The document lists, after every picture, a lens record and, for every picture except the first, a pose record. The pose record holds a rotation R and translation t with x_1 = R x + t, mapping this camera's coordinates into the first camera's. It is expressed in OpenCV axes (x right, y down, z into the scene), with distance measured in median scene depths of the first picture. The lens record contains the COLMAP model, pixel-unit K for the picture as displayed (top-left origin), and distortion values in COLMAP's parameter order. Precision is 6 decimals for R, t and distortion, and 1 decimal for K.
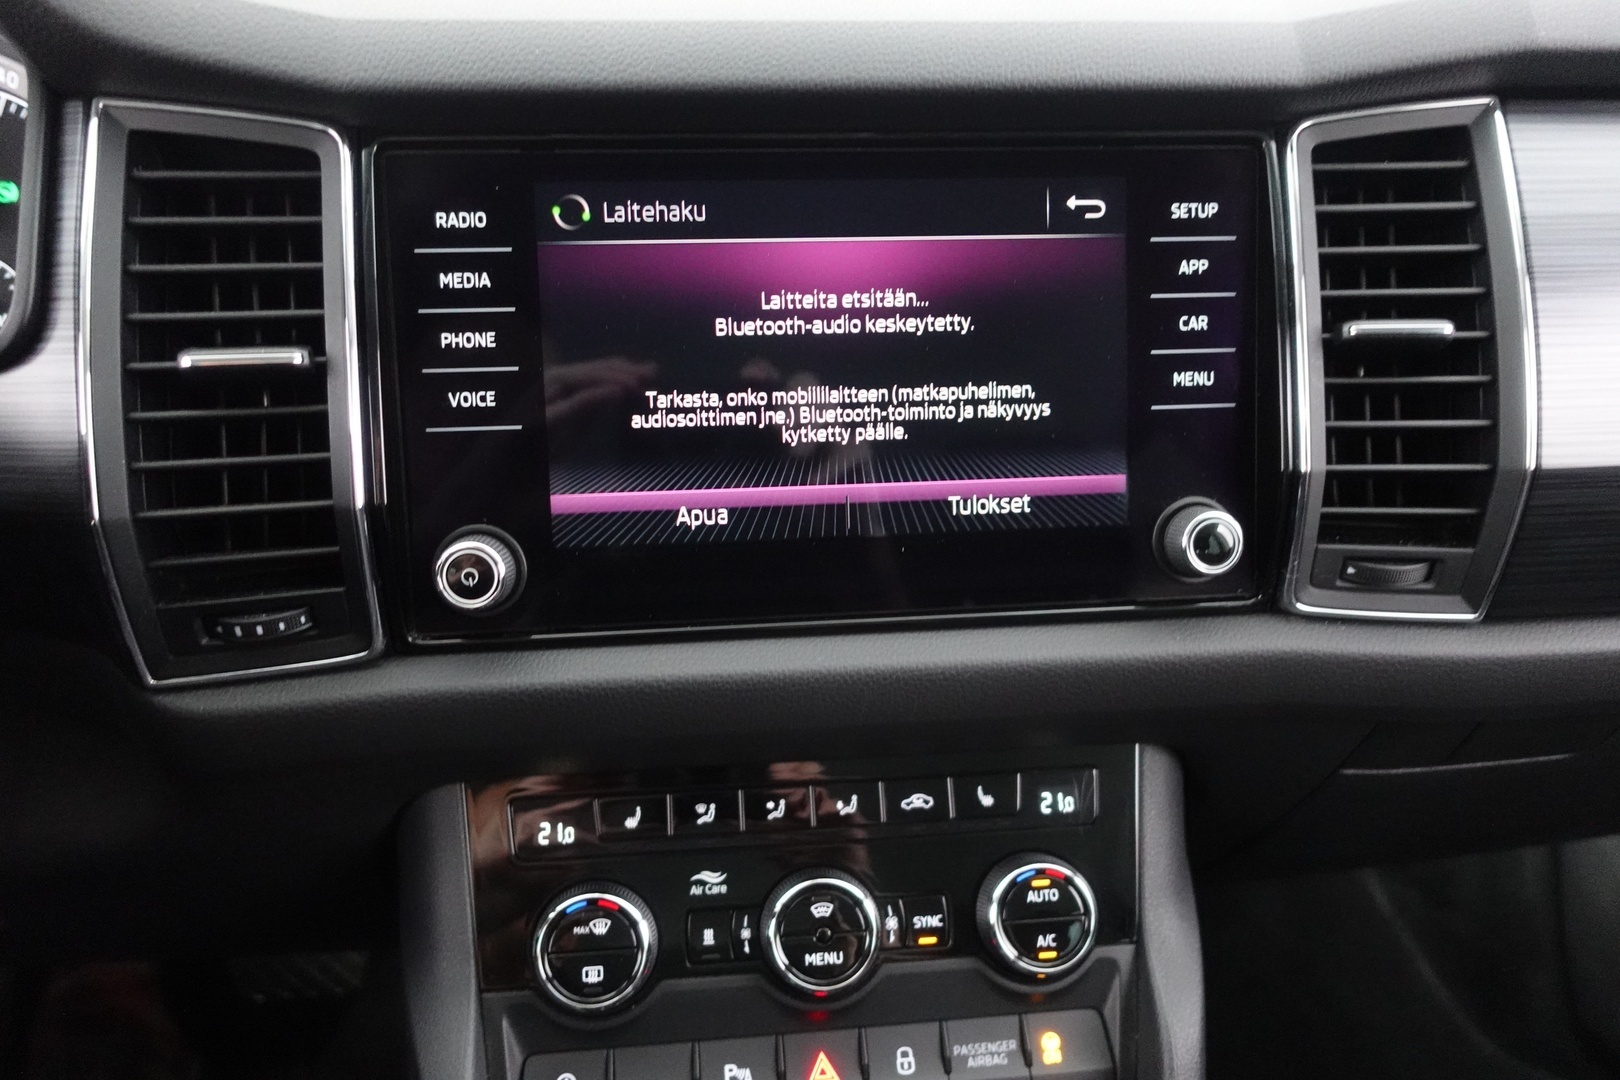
lens RADIAL K [[1097.2, 0, 811.6], [0, 1097.2, 540.7], [0, 0, 1]] dist [-0.002533, 0.003499]
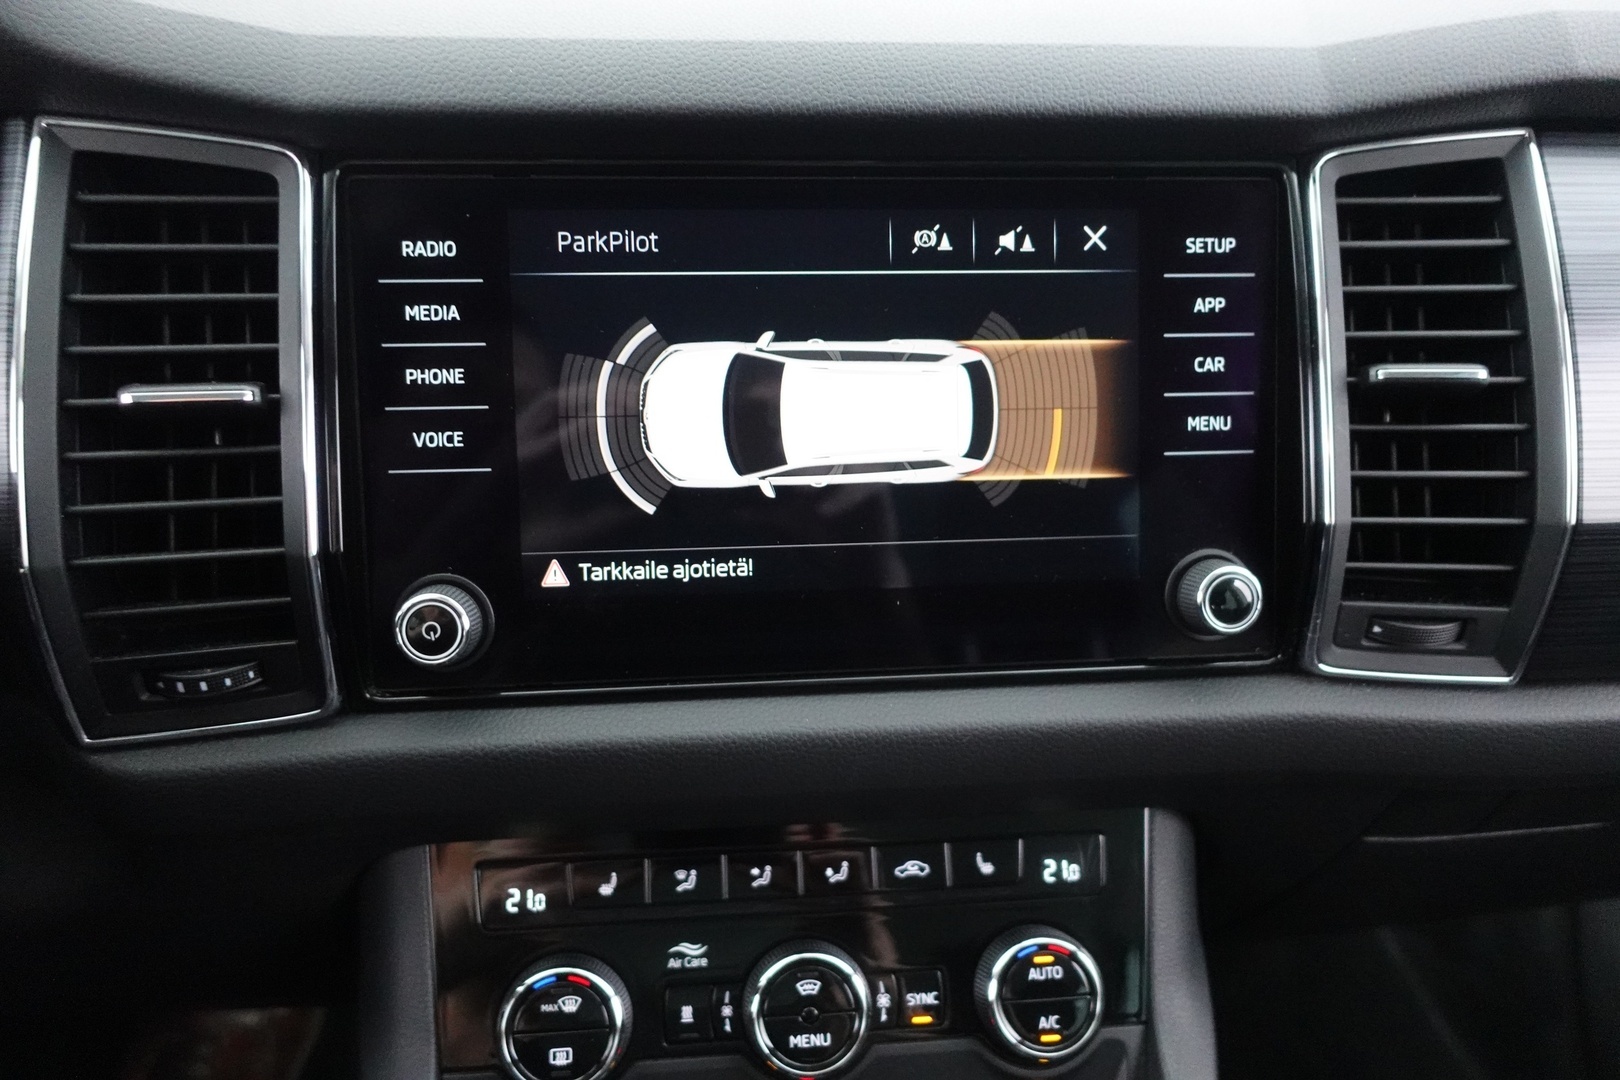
lens RADIAL K [[1097.2, 0, 810.3], [0, 1097.2, 543.4], [0, 0, 1]] dist [-0.002533, 0.003499]
pose [[0.999945, 0.009758, -0.003969, 0.011490], [-0.009843, 0.999708, -0.022074, -0.020848], [0.003752, 0.022112, 0.999748, 0.062214]]
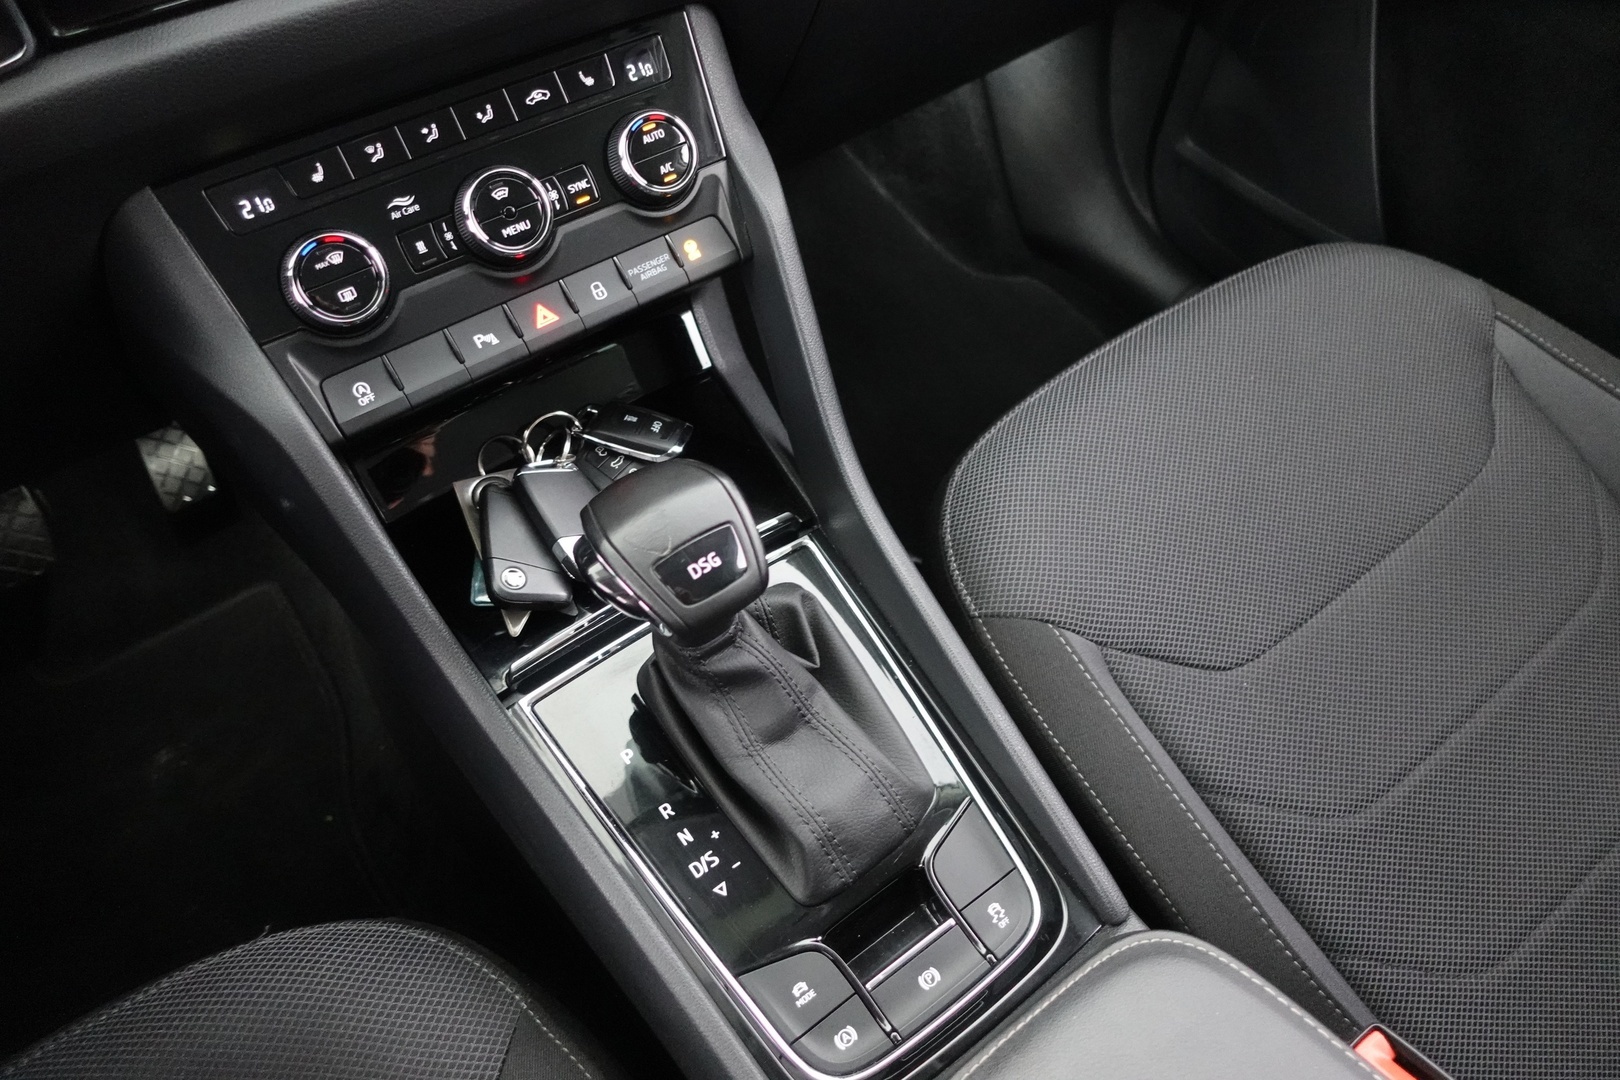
lens RADIAL K [[1097.2, 0, 807.2], [0, 1097.2, 530.2], [0, 0, 1]] dist [-0.002533, 0.003499]
pose [[0.865378, -0.402182, 0.298949, -0.230169], [0.240359, 0.856585, 0.456607, 0.183487], [-0.439714, -0.323283, 0.837938, -0.366012]]
